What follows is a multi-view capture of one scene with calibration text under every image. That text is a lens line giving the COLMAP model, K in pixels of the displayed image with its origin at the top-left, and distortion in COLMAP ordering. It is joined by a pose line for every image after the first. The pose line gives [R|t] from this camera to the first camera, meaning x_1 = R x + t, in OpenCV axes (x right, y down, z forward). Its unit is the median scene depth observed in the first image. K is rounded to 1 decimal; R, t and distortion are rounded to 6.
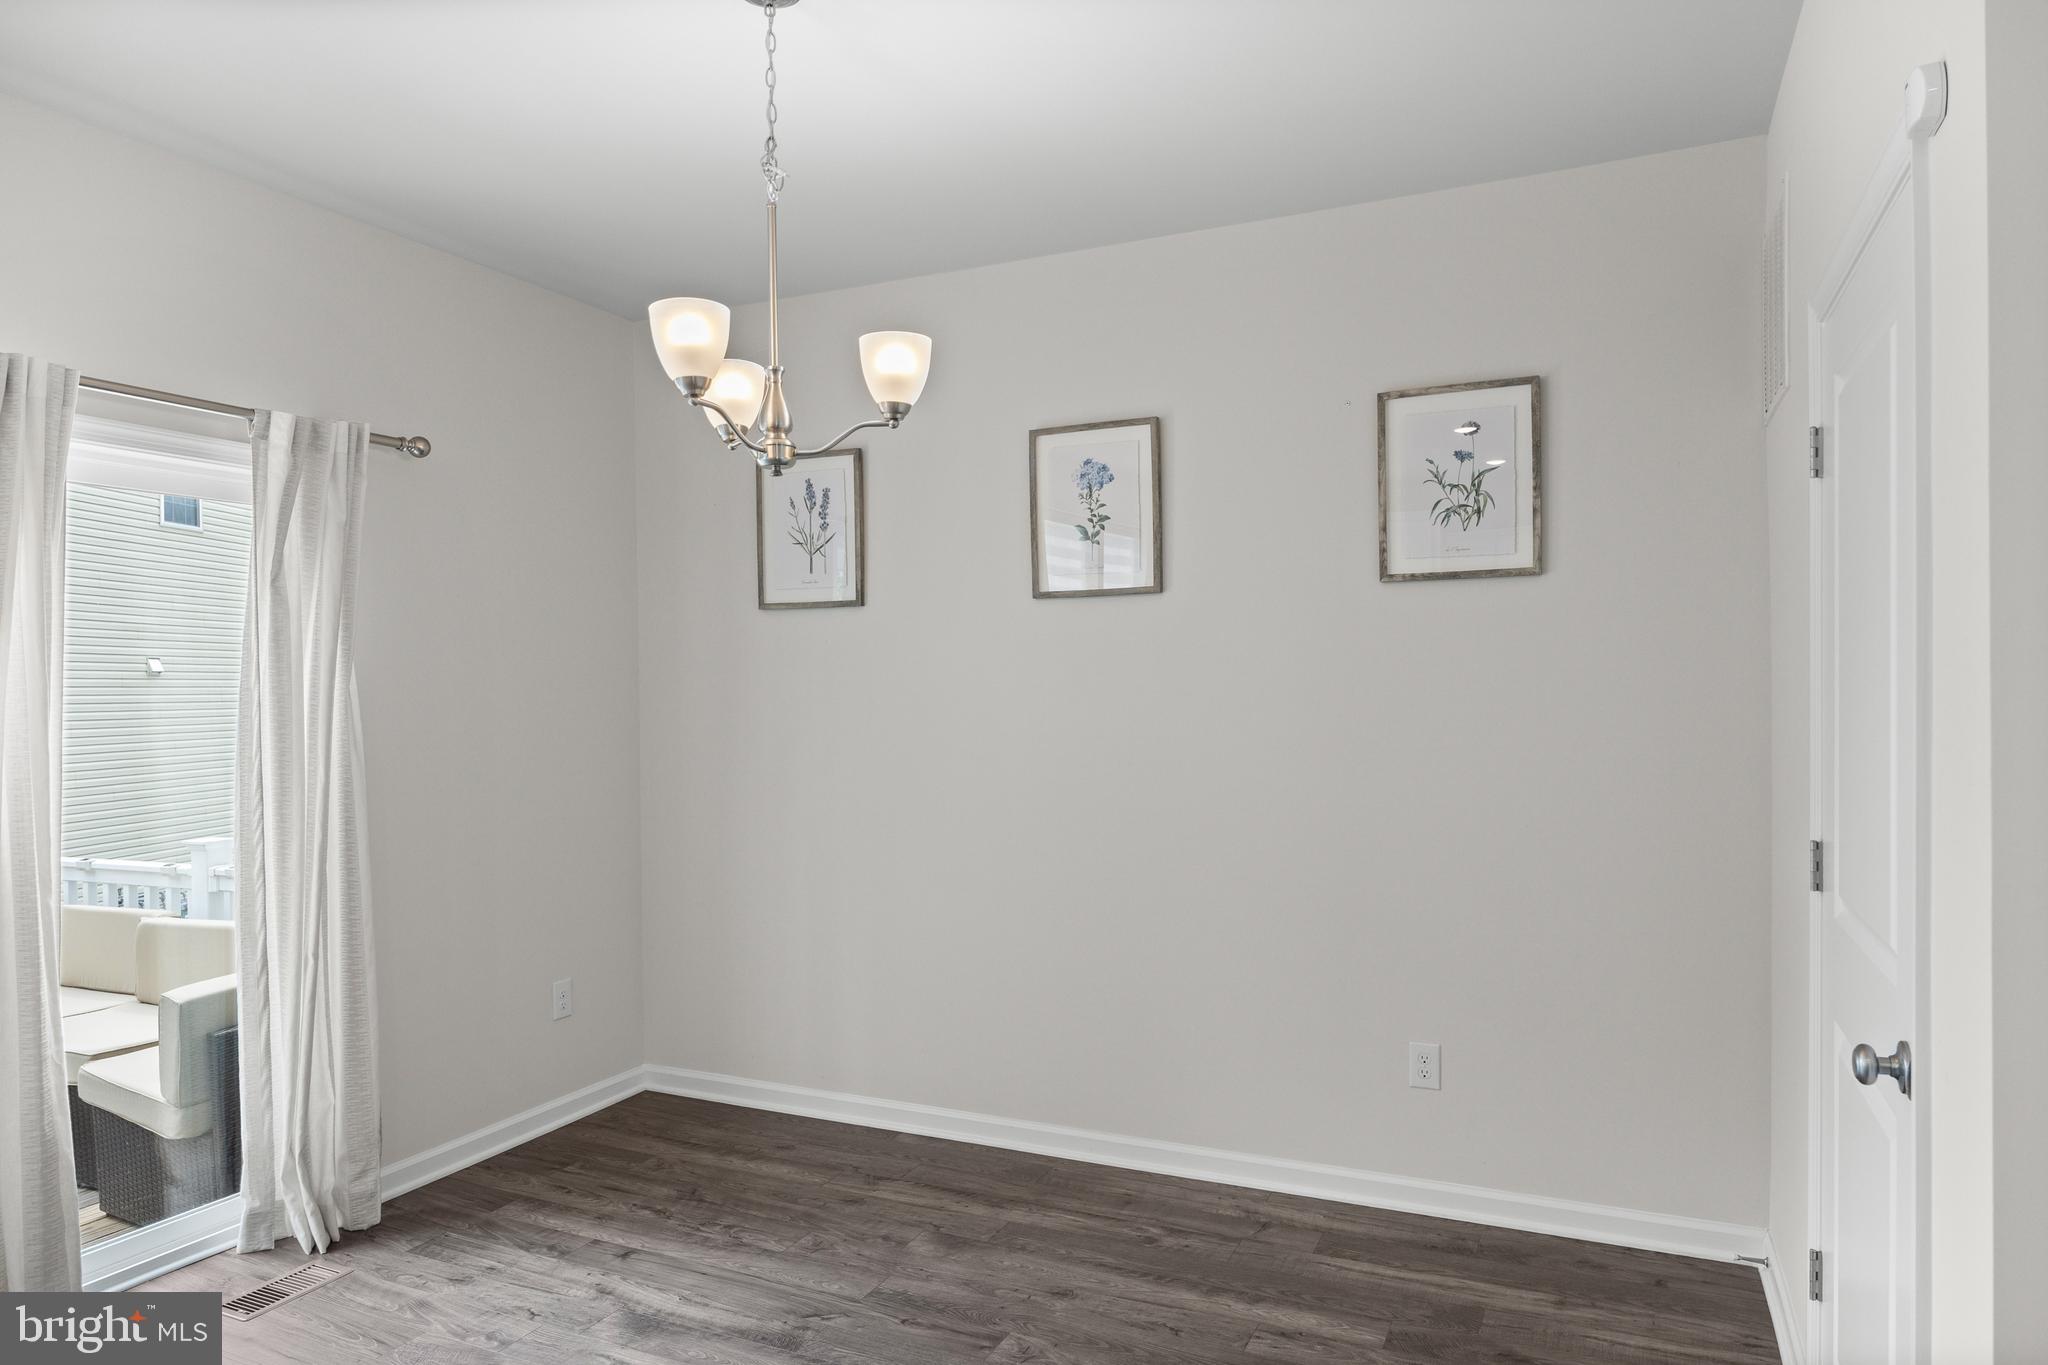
lens RADIAL K [[1274.4, 0, 1024.0], [0, 1274.4, 682.5], [0, 0, 1]] dist [-0.001191, 0.000111]
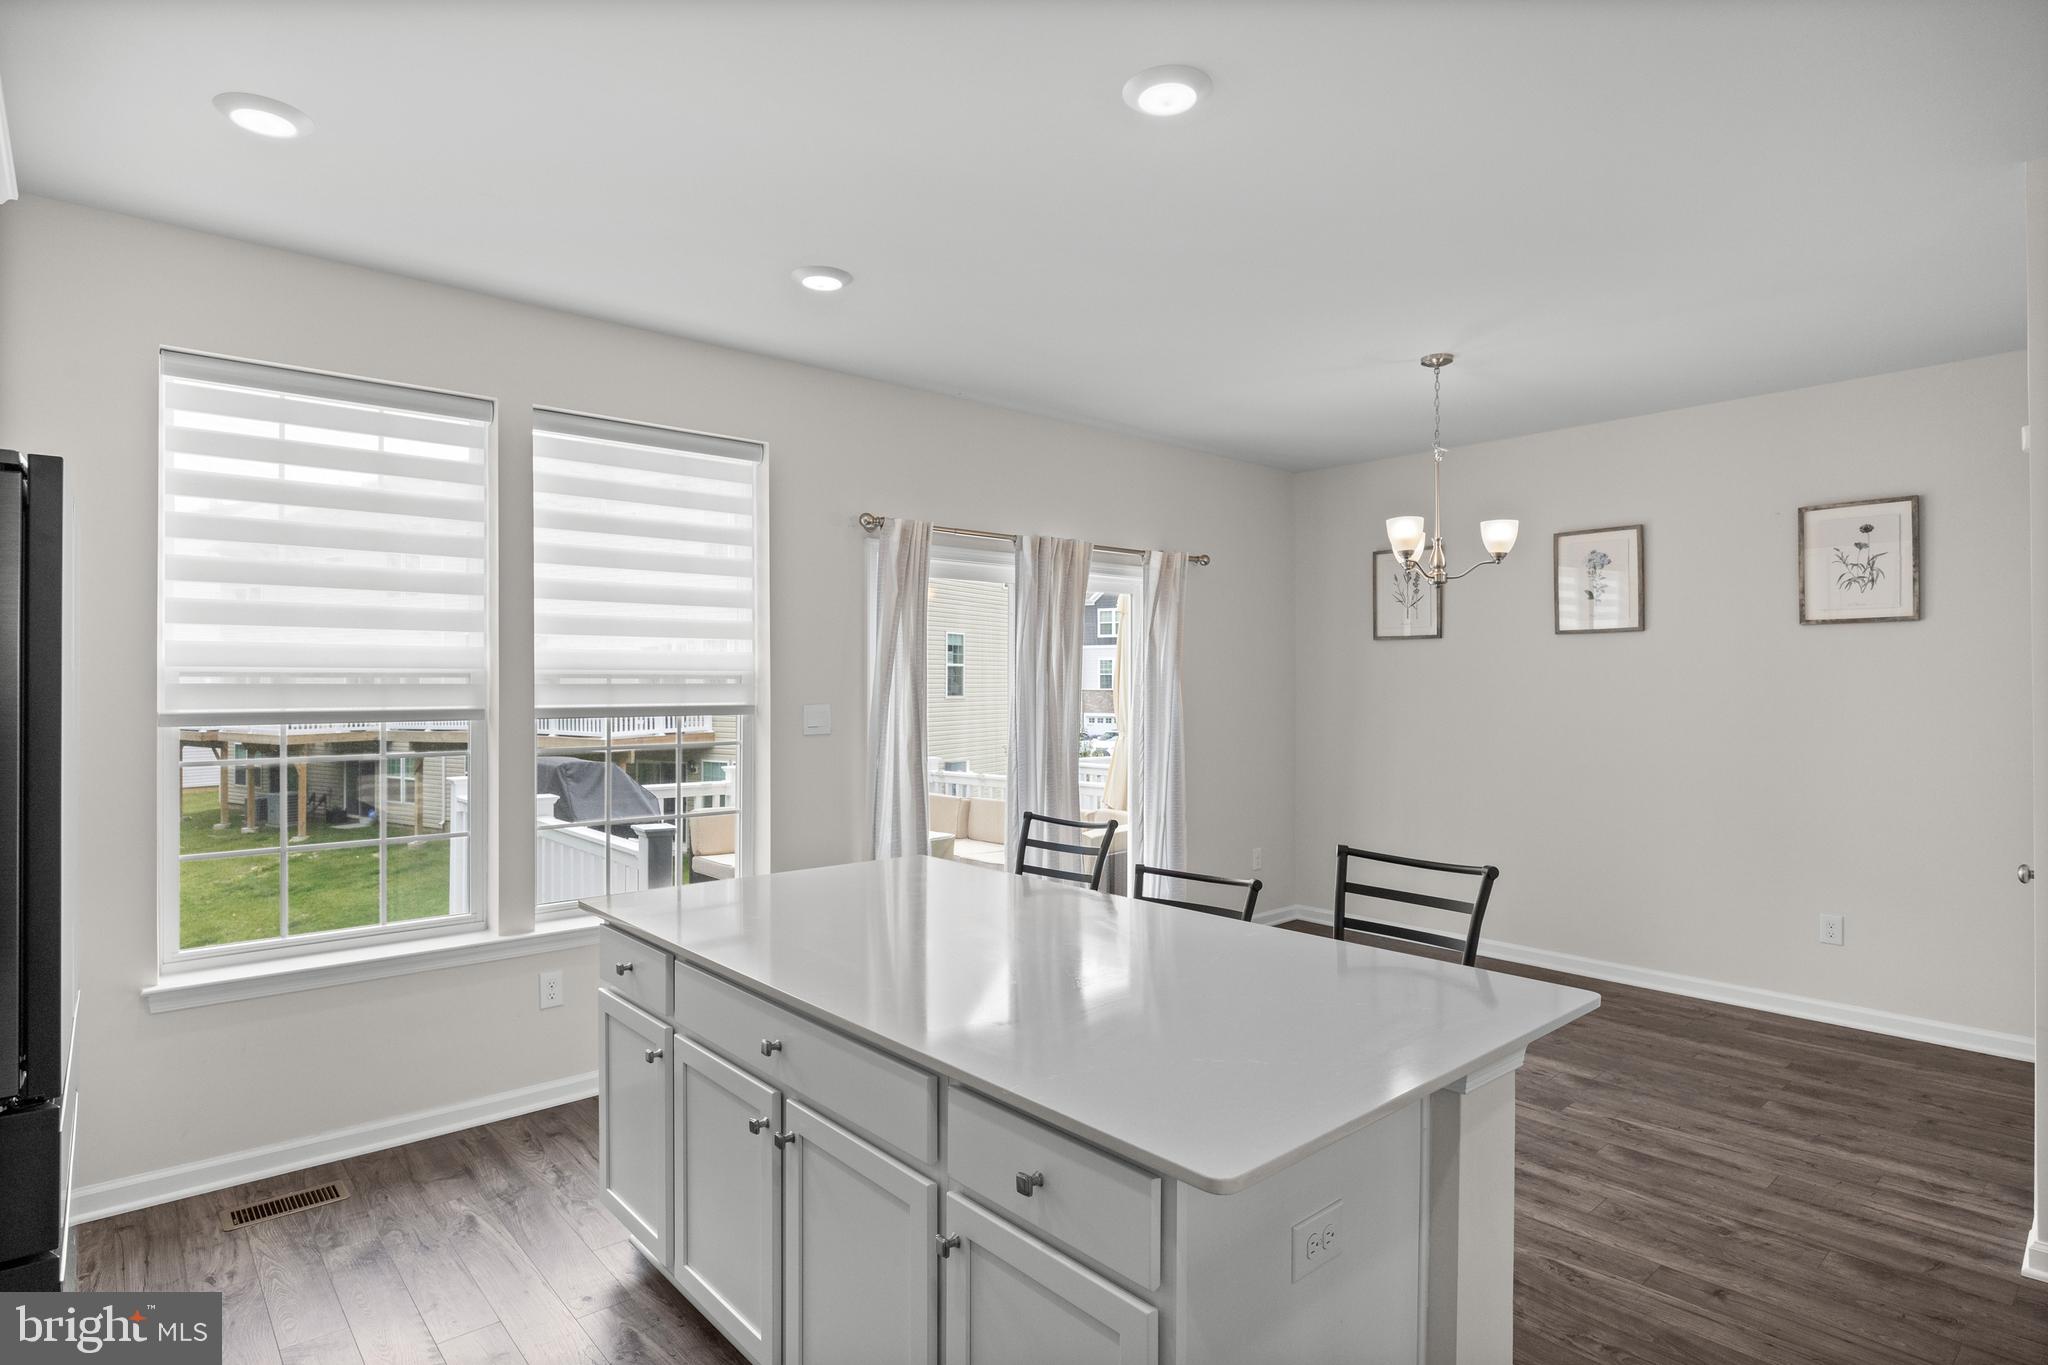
lens RADIAL K [[1072.8, 0, 1028.6], [0, 1072.8, 676.2], [0, 0, 1]] dist [-0.002081, -0.001080]
pose [[0.916142, 0.007048, -0.400792, -0.070876], [-0.007328, 0.999973, 0.000833, -0.008459], [0.400787, 0.002174, 0.916169, -0.642423]]
